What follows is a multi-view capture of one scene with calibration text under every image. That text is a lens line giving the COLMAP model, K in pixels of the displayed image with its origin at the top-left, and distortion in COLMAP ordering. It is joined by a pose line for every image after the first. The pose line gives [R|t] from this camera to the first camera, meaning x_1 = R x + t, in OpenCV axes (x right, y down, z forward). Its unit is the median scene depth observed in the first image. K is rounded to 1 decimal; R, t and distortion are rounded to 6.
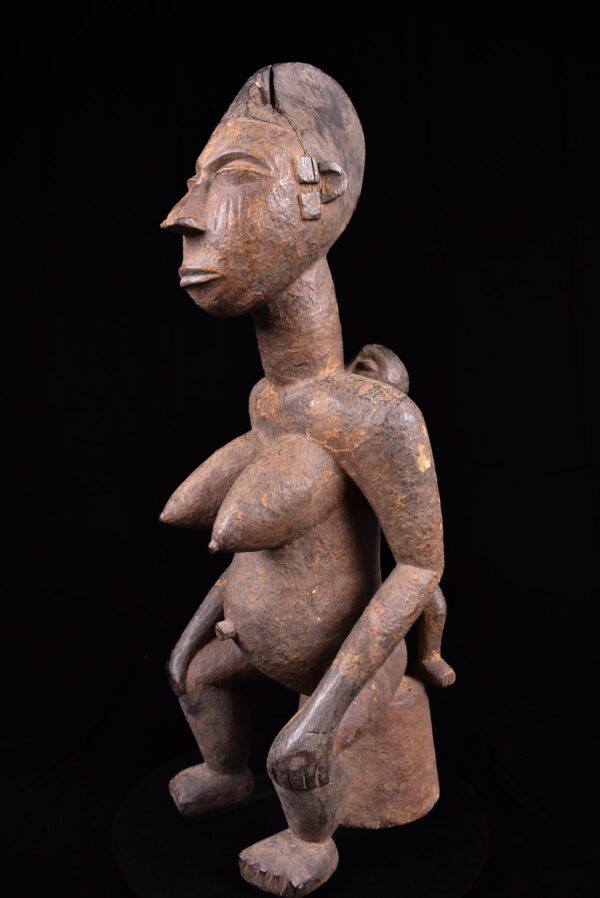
lens RADIAL K [[710.5, 0, 295.6], [0, 710.5, 451.5], [0, 0, 1]] dist [-0.085852, 0.000879]
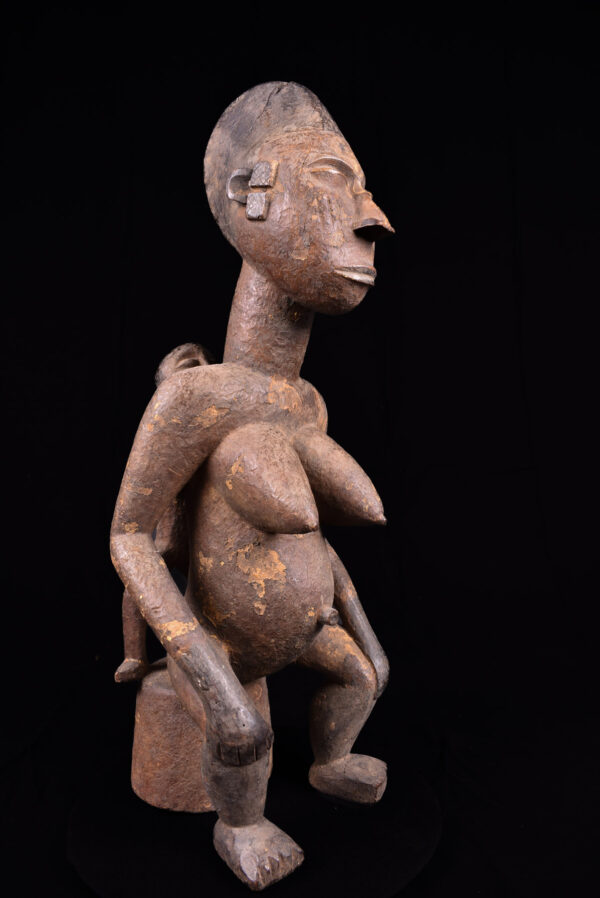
lens RADIAL K [[710.5, 0, 302.5], [0, 710.5, 449.2], [0, 0, 1]] dist [-0.085852, 0.000879]
pose [[-0.294391, -0.050558, 0.954347, -1.153043], [0.081668, 0.993616, 0.077831, -0.078348], [-0.952189, 0.100852, -0.288383, 1.423316]]
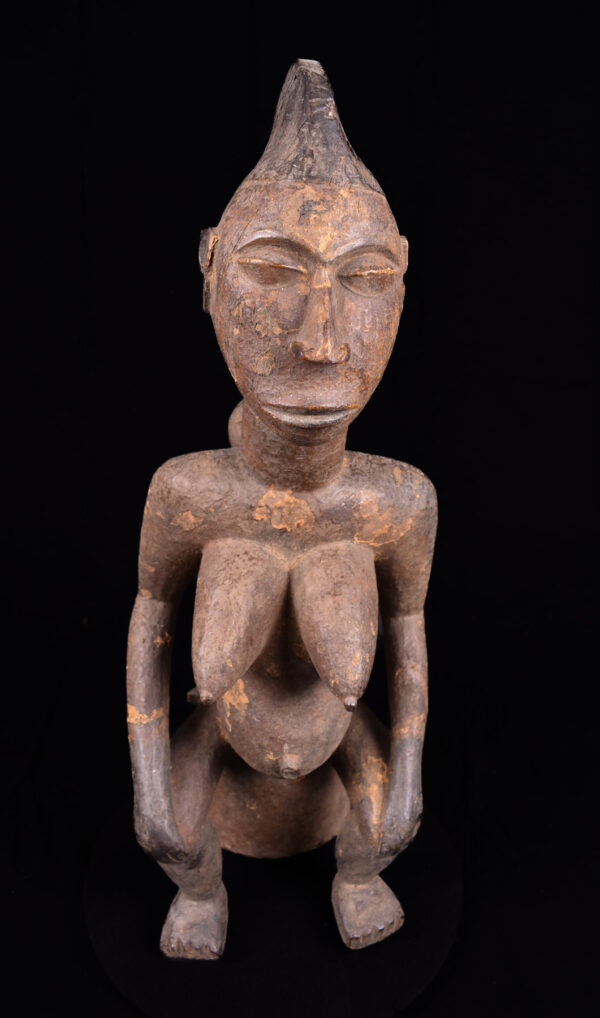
lens RADIAL K [[835.3, 0, 302.7], [0, 835.3, 490.1], [0, 0, 1]] dist [-0.090901, 0.003051]
pose [[0.490688, -0.344407, 0.800381, -0.874409], [0.051823, 0.928477, 0.367756, -0.491953], [-0.869793, -0.138975, 0.473441, 0.589666]]
